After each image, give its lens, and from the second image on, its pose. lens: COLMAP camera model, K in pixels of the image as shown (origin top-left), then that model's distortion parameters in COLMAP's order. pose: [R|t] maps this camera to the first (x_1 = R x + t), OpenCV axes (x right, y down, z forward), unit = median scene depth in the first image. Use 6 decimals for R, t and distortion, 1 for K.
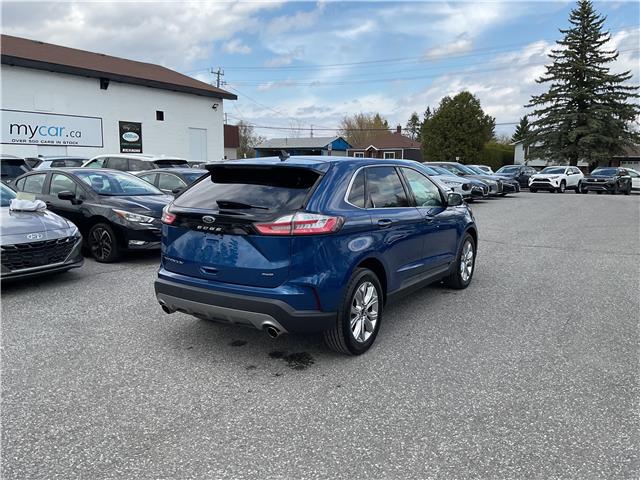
lens RADIAL K [[530.8, 0, 320.0], [0, 530.8, 240.0], [0, 0, 1]] dist [0.061640, -0.125206]
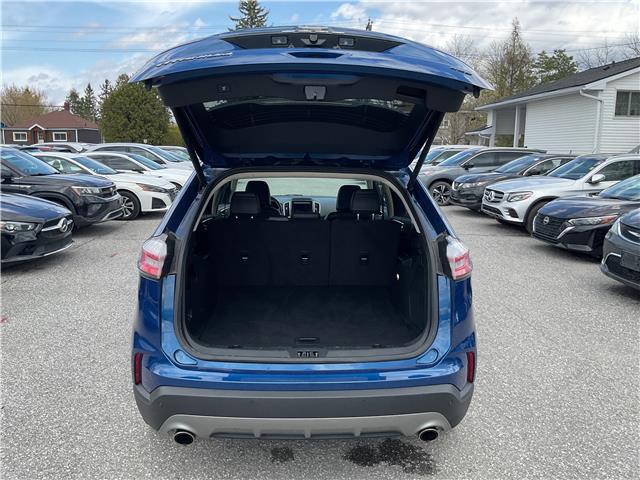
lens RADIAL K [[530.8, 0, 320.0], [0, 530.8, 240.0], [0, 0, 1]] dist [0.061640, -0.125206]
pose [[0.817557, -0.098444, 0.567370, -0.044389], [0.079706, 0.995140, 0.057814, -0.008665], [-0.570305, -0.002044, 0.821431, 0.045859]]
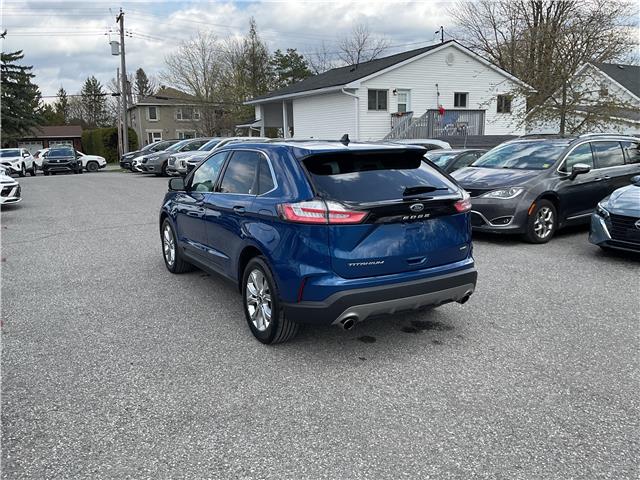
lens RADIAL K [[530.3, 0, 320.0], [0, 530.3, 240.0], [0, 0, 1]] dist [0.074329, -0.127776]
pose [[0.456226, -0.183640, 0.870709, -0.097732], [0.152861, 0.980103, 0.126617, -0.011130], [-0.876636, 0.075332, 0.475220, 0.060401]]
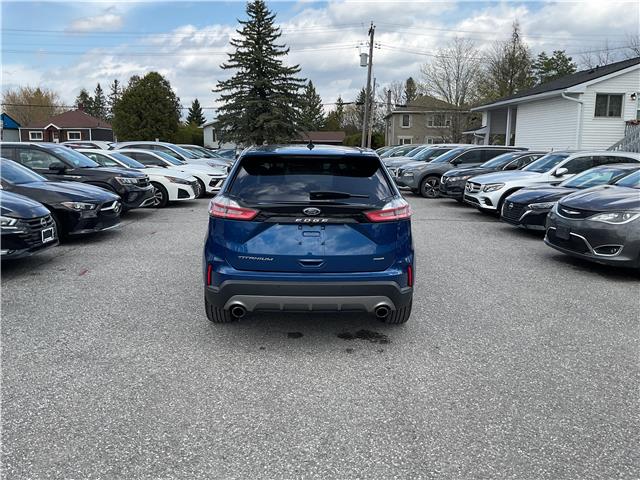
lens RADIAL K [[530.3, 0, 320.0], [0, 530.3, 240.0], [0, 0, 1]] dist [0.074329, -0.127776]
pose [[0.823309, -0.097006, 0.559242, -0.064724], [0.077815, 0.995274, 0.058081, -0.003582], [-0.562234, -0.004301, 0.826967, 0.015293]]
